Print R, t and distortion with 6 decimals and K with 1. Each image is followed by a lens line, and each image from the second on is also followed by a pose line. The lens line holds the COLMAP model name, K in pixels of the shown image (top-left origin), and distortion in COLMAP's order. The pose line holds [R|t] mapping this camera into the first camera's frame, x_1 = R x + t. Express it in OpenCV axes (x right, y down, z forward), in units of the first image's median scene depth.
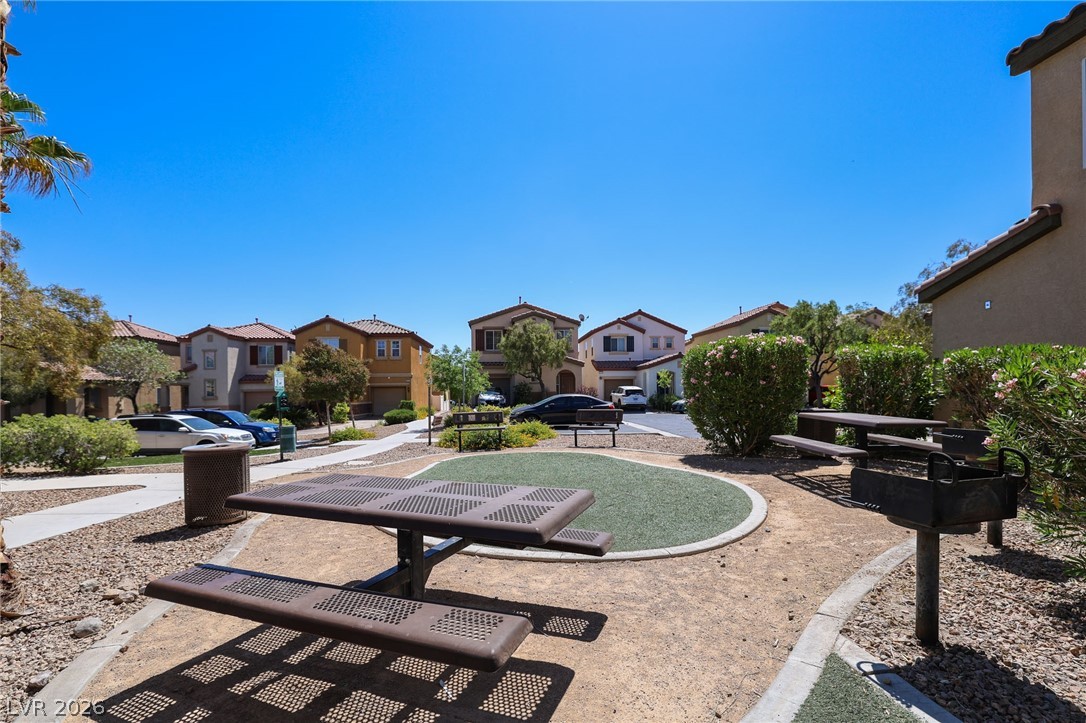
lens RADIAL K [[495.4, 0, 544.4], [0, 495.4, 363.1], [0, 0, 1]] dist [-0.029435, 0.002720]
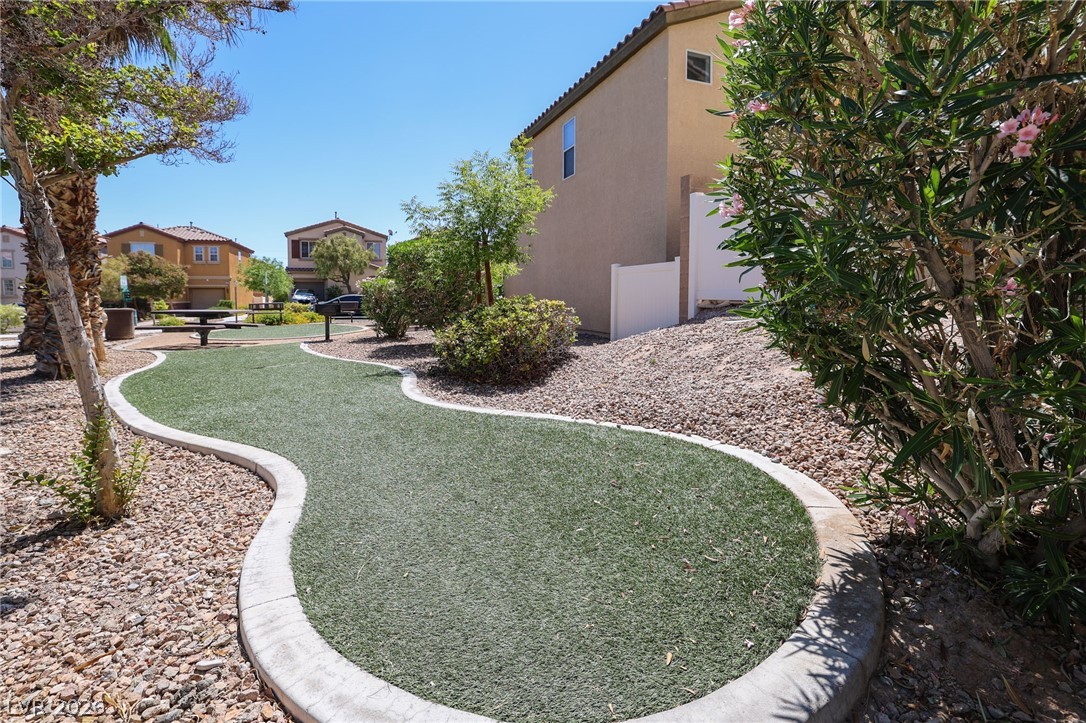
lens RADIAL K [[495.4, 0, 557.8], [0, 495.4, 306.5], [0, 0, 1]] dist [-0.029435, 0.002720]
pose [[0.952032, 0.001732, 0.305994, 0.109333], [-0.025173, 0.997038, 0.072679, -0.011539], [-0.304962, -0.076895, 0.949255, -0.315006]]
